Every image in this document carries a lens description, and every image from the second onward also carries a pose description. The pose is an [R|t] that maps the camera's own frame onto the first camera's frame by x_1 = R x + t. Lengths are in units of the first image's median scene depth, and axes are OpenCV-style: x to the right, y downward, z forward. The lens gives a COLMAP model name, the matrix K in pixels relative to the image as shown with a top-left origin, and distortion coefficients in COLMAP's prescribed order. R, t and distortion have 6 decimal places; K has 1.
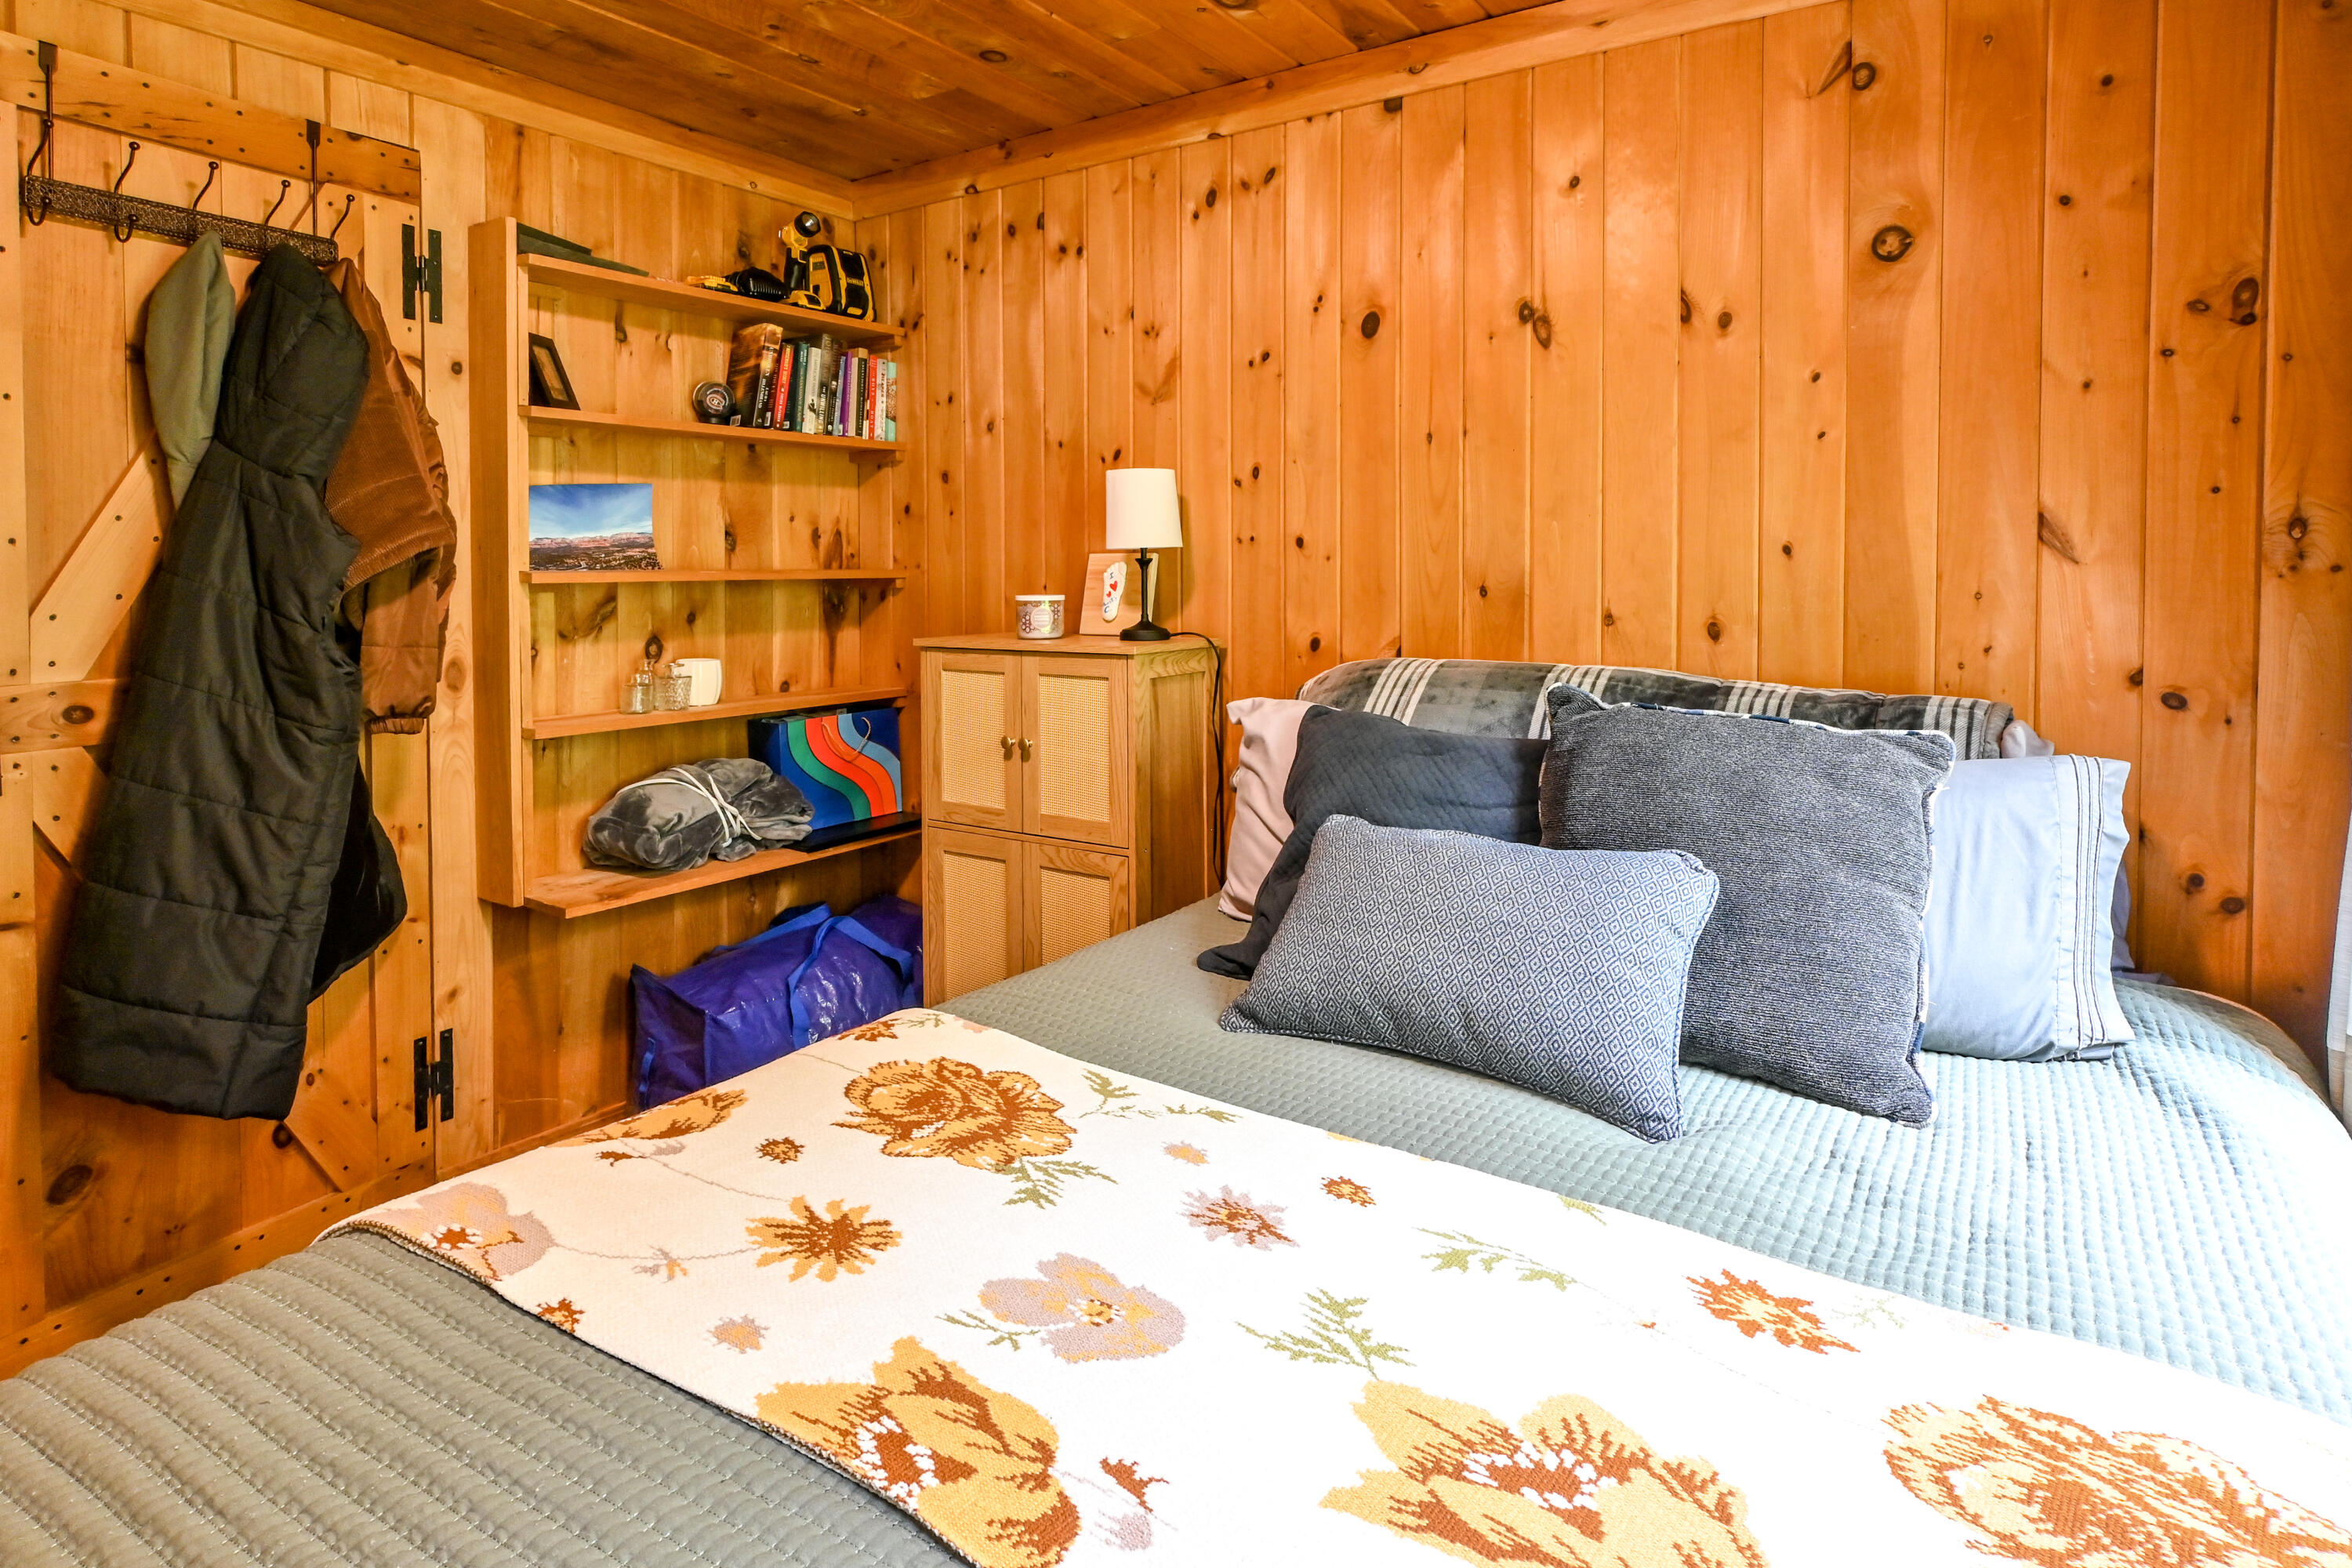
lens RADIAL K [[1183.7, 0, 1179.1], [0, 1183.7, 594.1], [0, 0, 1]] dist [0.001204, 0.000145]
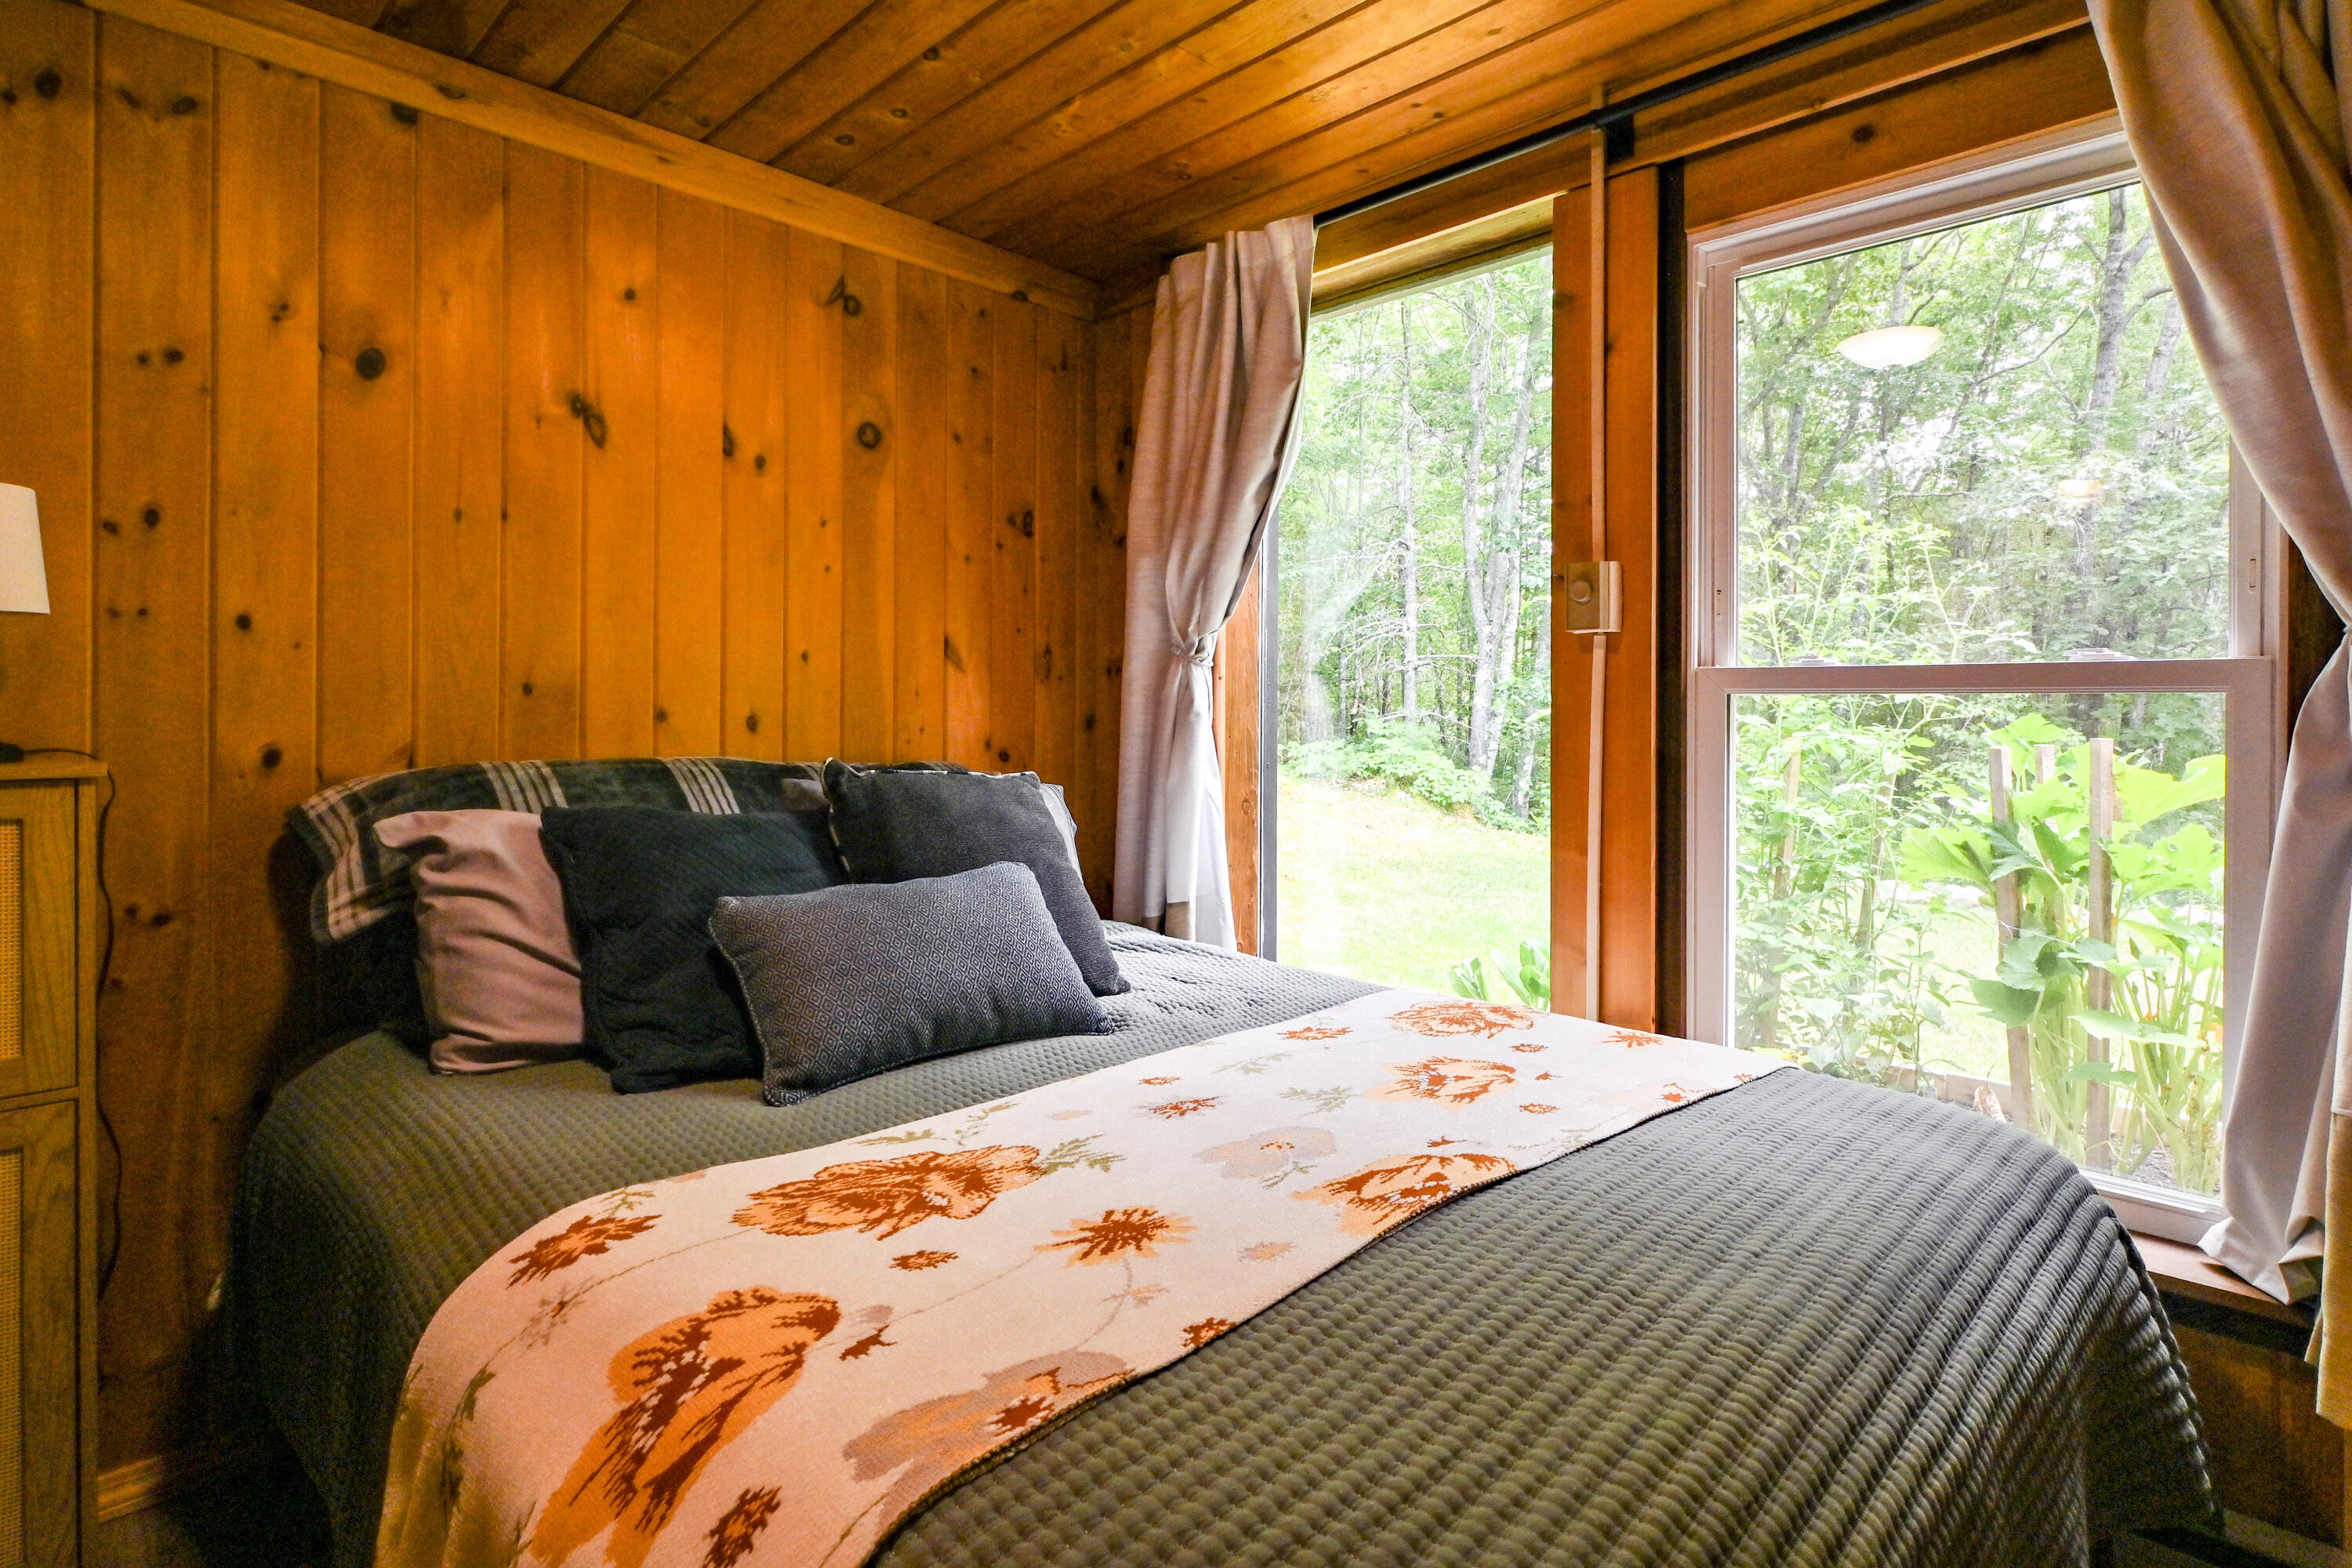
lens RADIAL K [[1208.0, 0, 1182.9], [0, 1208.0, 705.1], [0, 0, 1]] dist [0.000639, 0.000787]
pose [[0.223035, 0.008184, 0.974776, -1.109519], [0.021009, 0.999692, -0.013201, 0.067587], [-0.974584, 0.023424, 0.222794, 0.567447]]
